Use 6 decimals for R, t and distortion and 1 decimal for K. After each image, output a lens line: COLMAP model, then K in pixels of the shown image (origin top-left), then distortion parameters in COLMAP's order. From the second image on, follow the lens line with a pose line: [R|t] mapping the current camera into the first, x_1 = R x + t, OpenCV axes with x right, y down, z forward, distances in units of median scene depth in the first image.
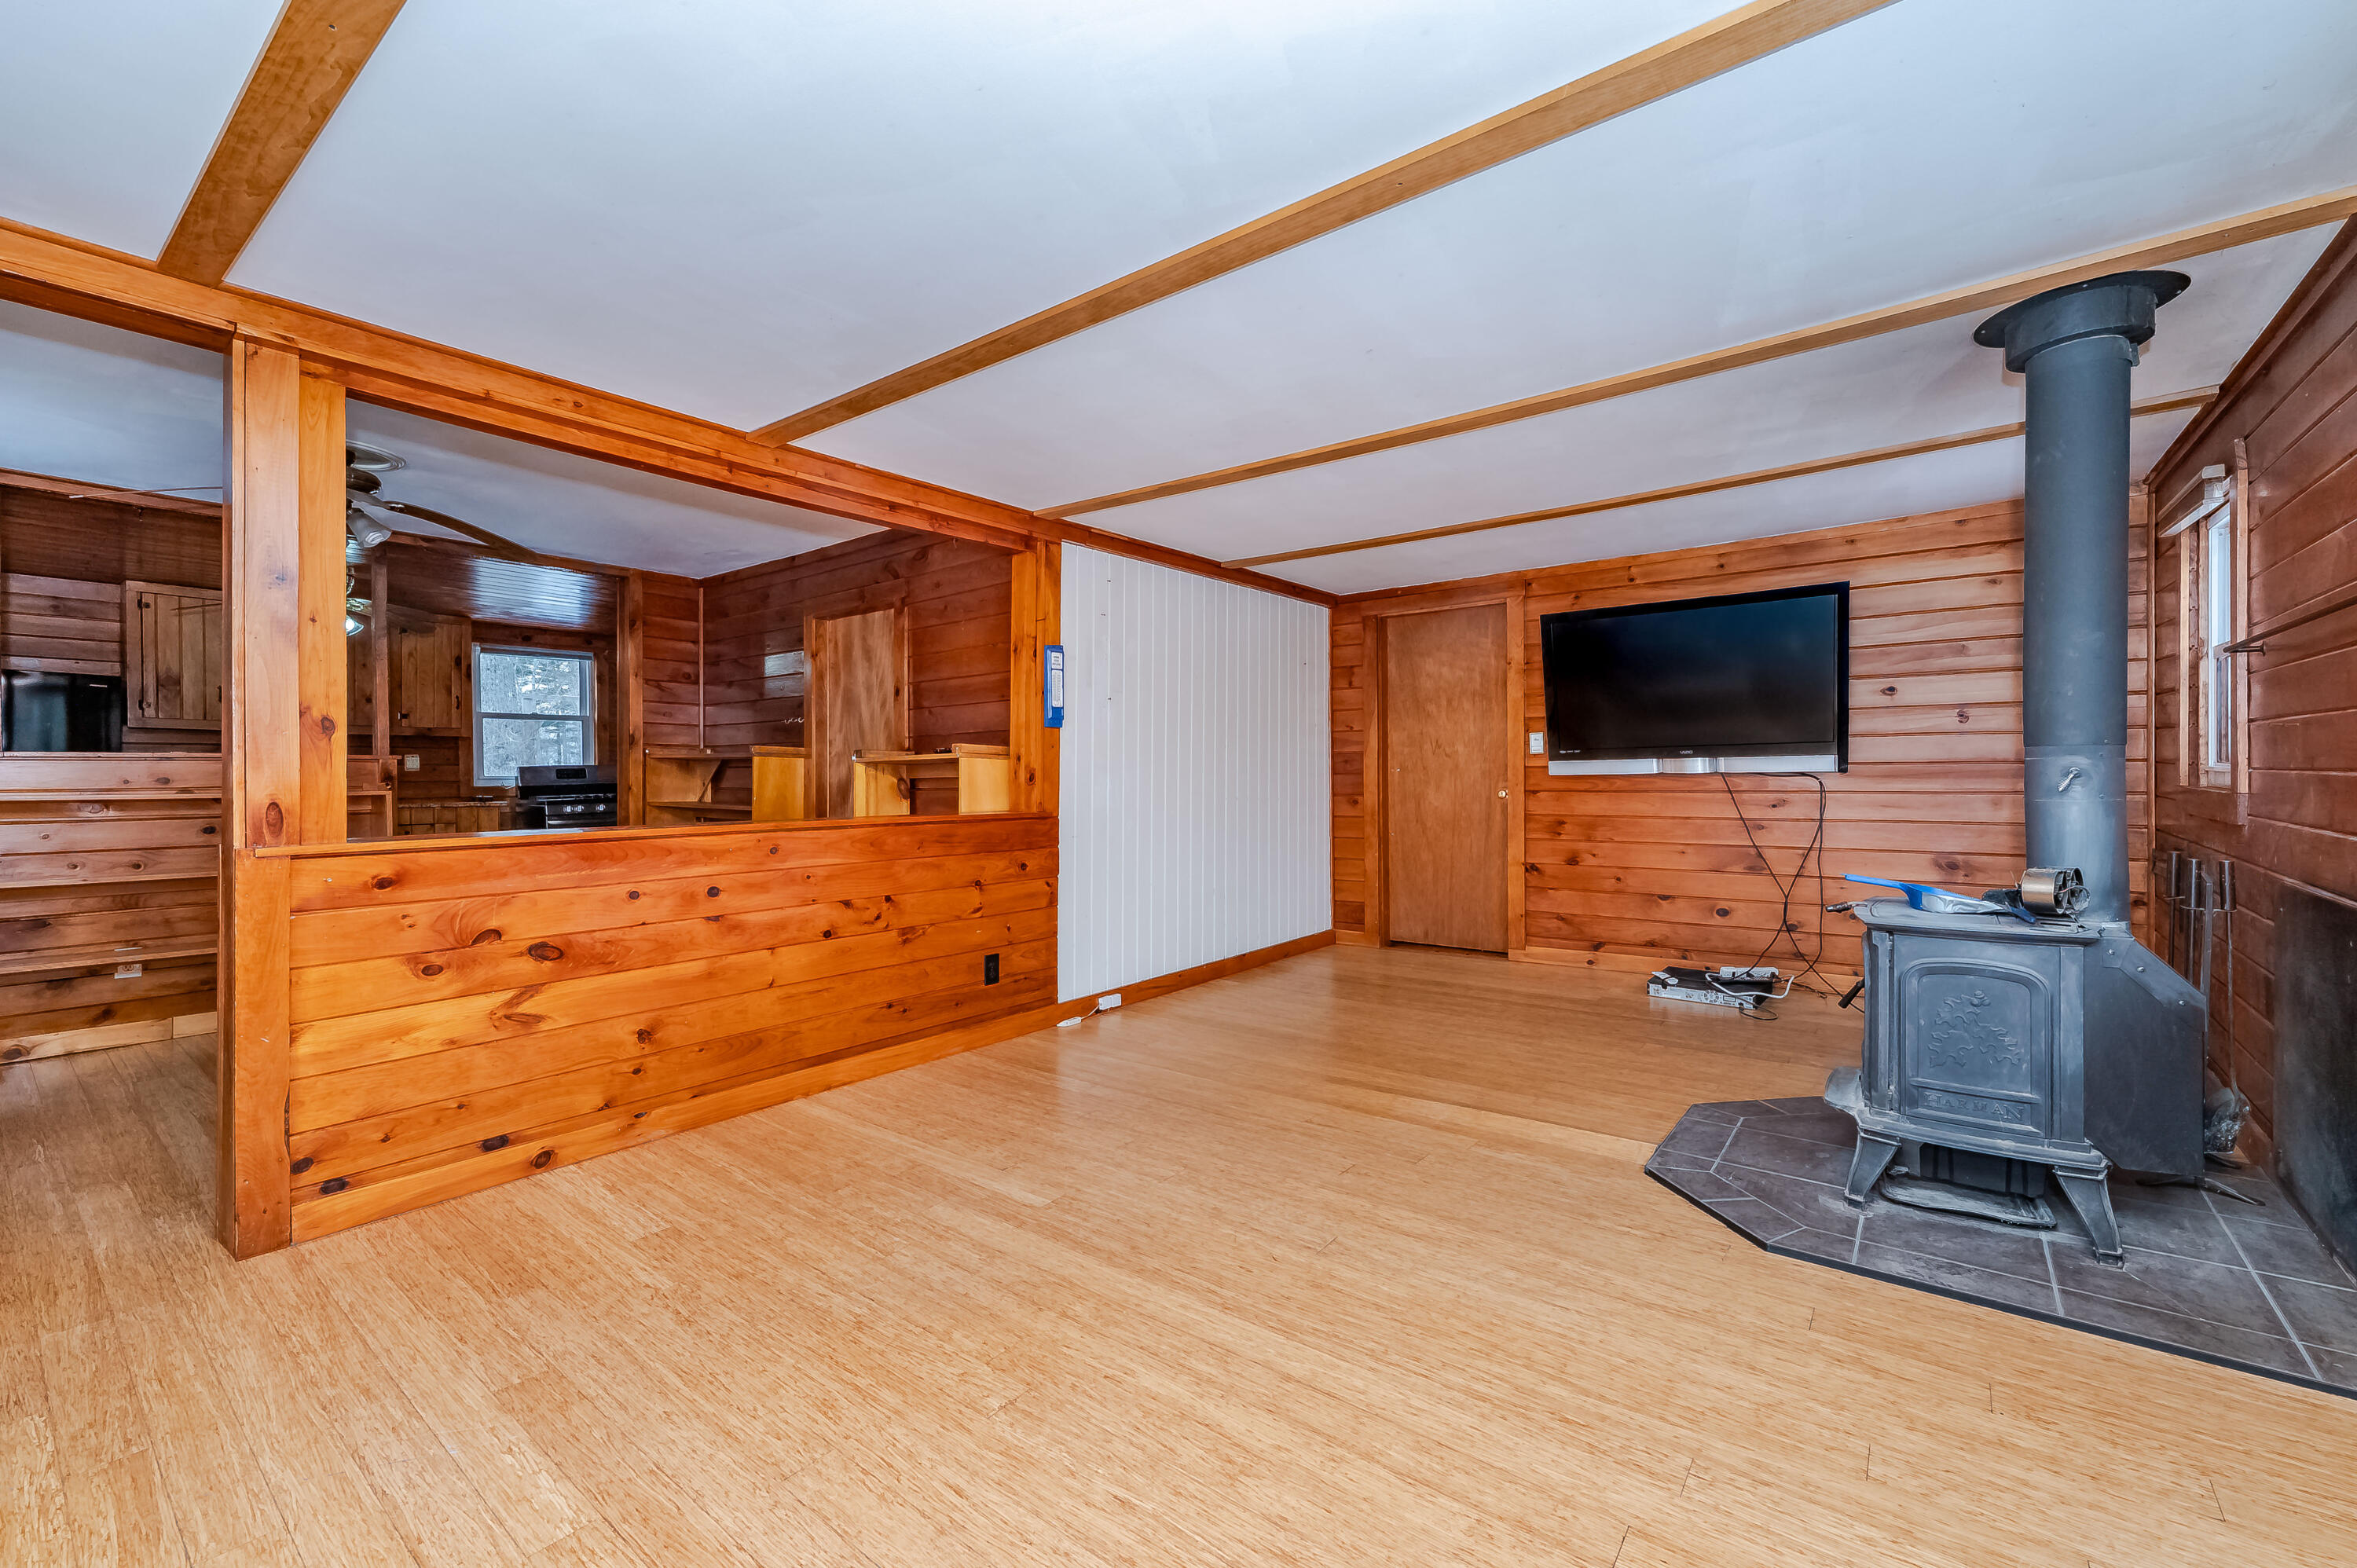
lens RADIAL K [[955.2, 0, 1183.0], [0, 955.2, 774.0], [0, 0, 1]] dist [0.002107, 0.000792]
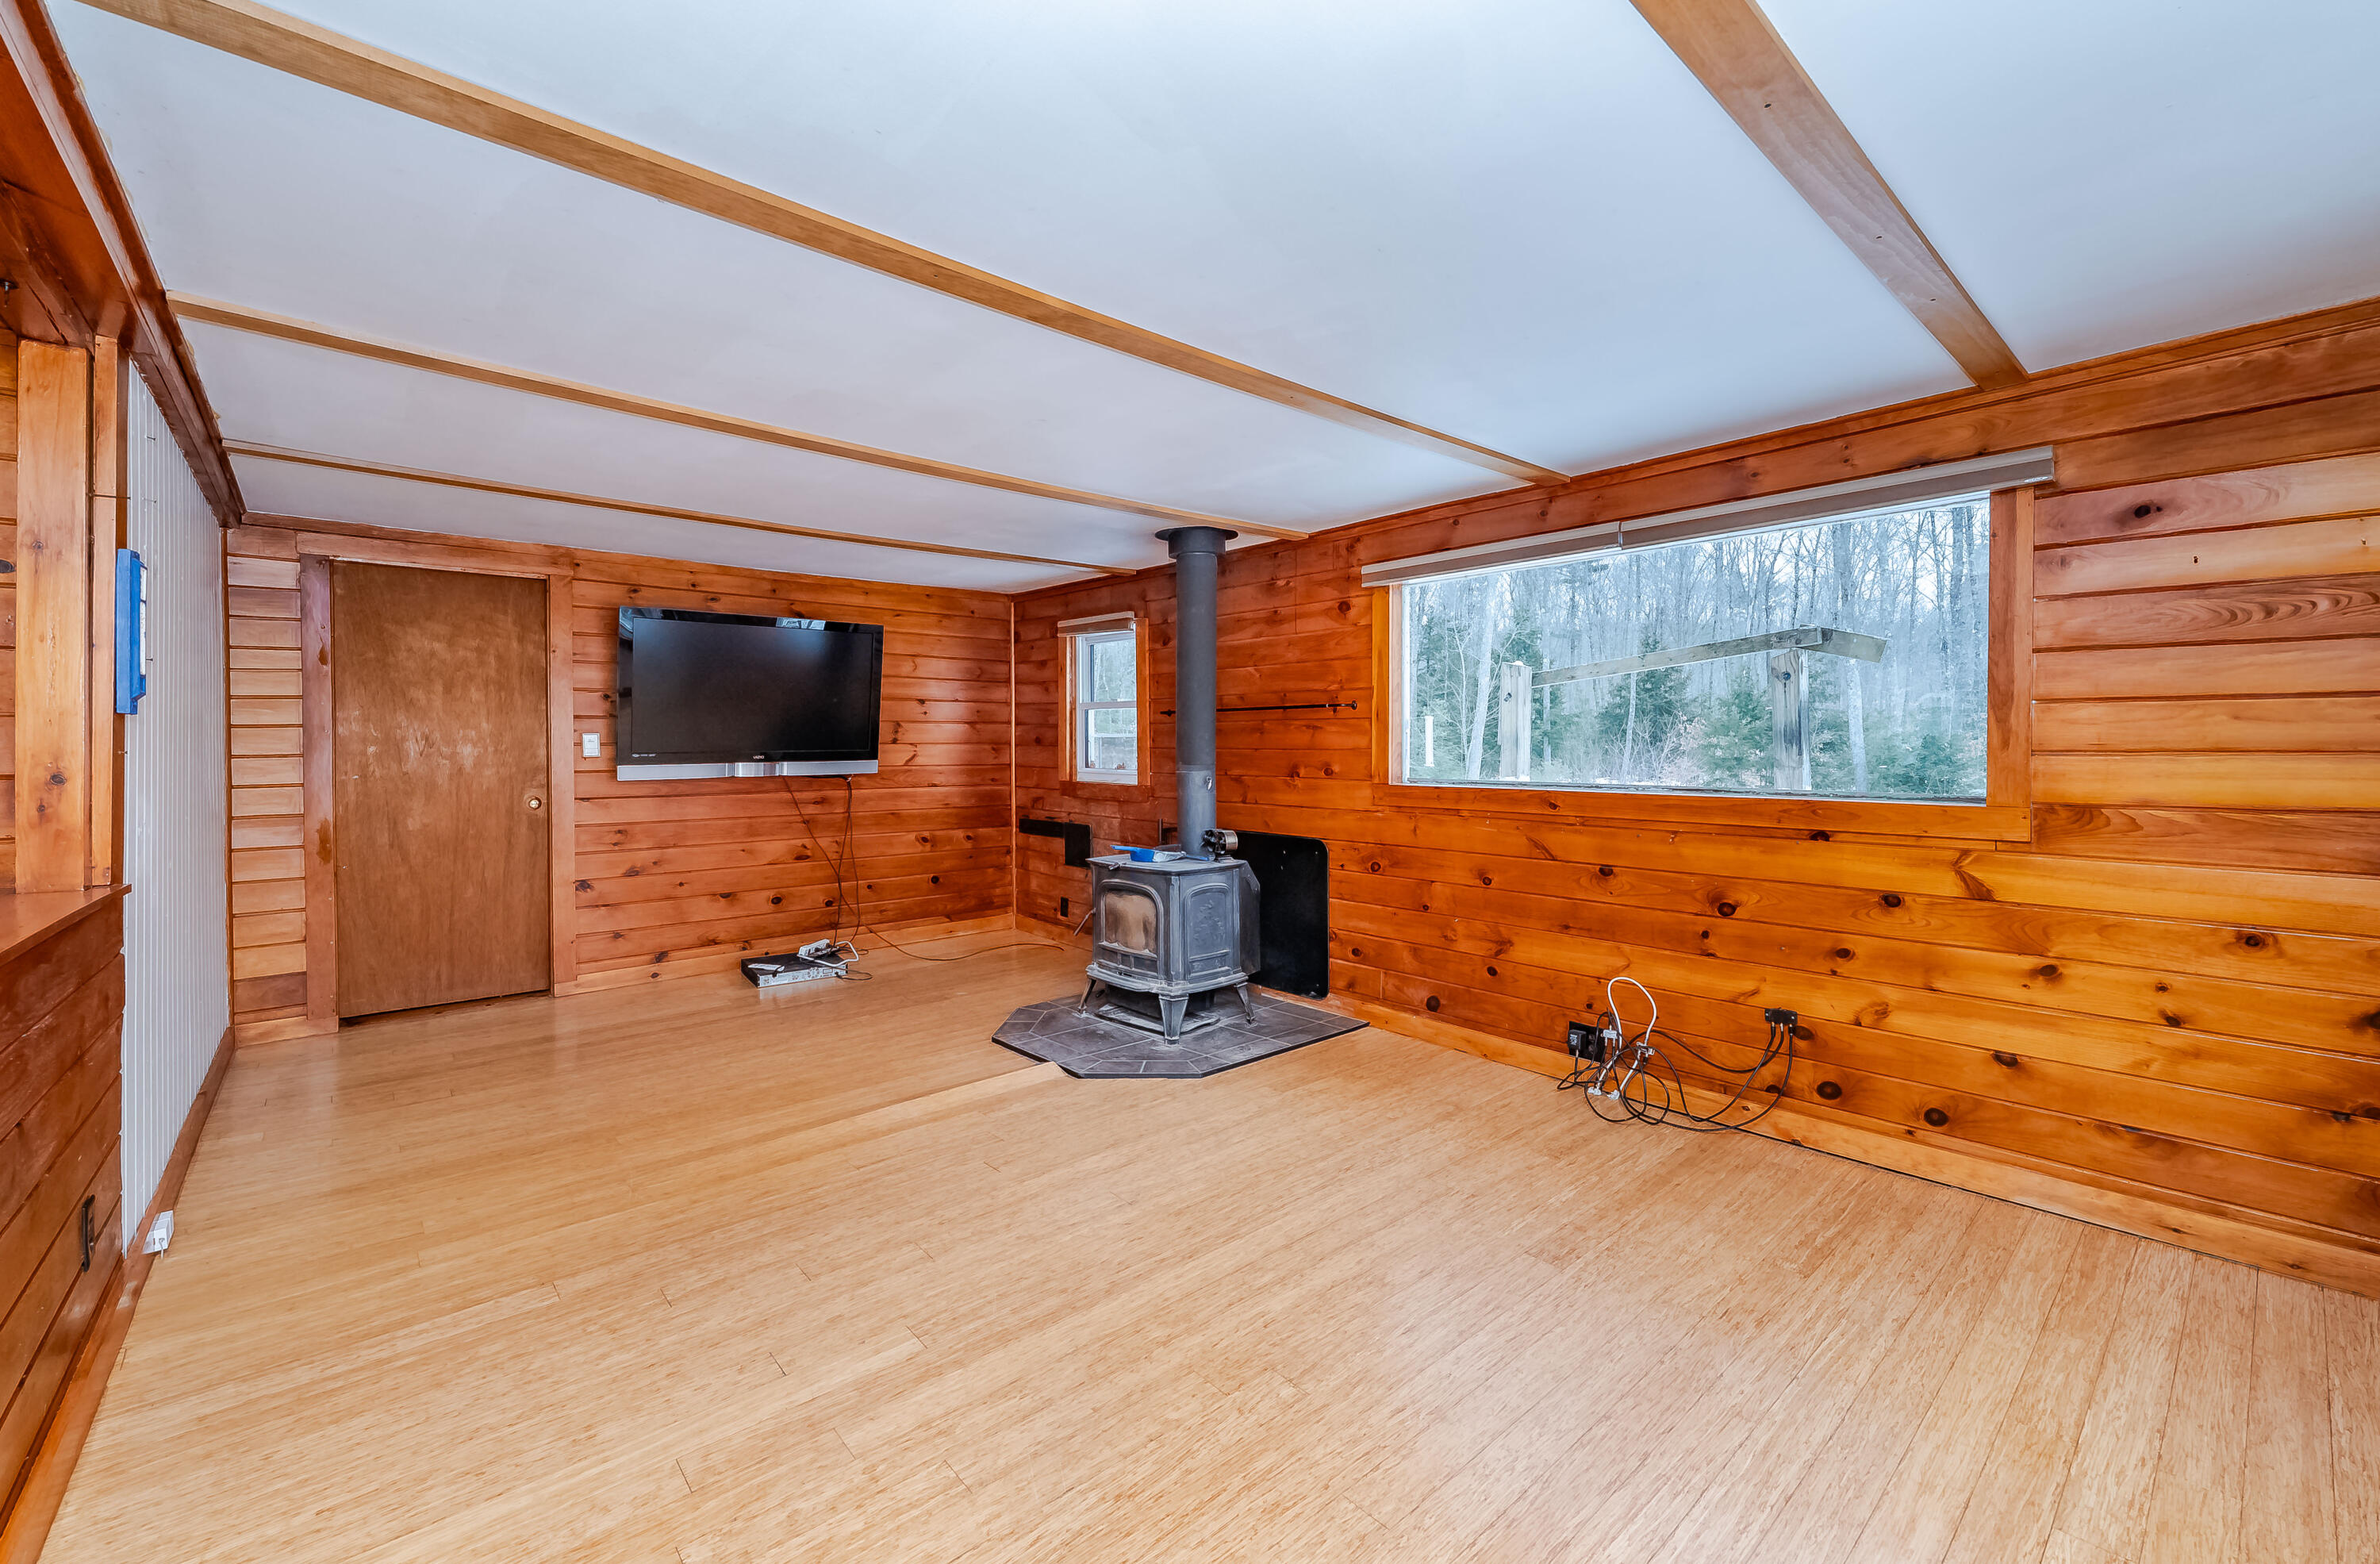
lens RADIAL K [[964.7, 0, 1179.7], [0, 964.7, 756.1], [0, 0, 1]] dist [0.002107, 0.000792]
pose [[0.203638, 0.002021, 0.979044, -0.770024], [0.001804, 0.999995, -0.002440, -0.036224], [-0.979045, 0.002263, 0.203634, 0.530858]]
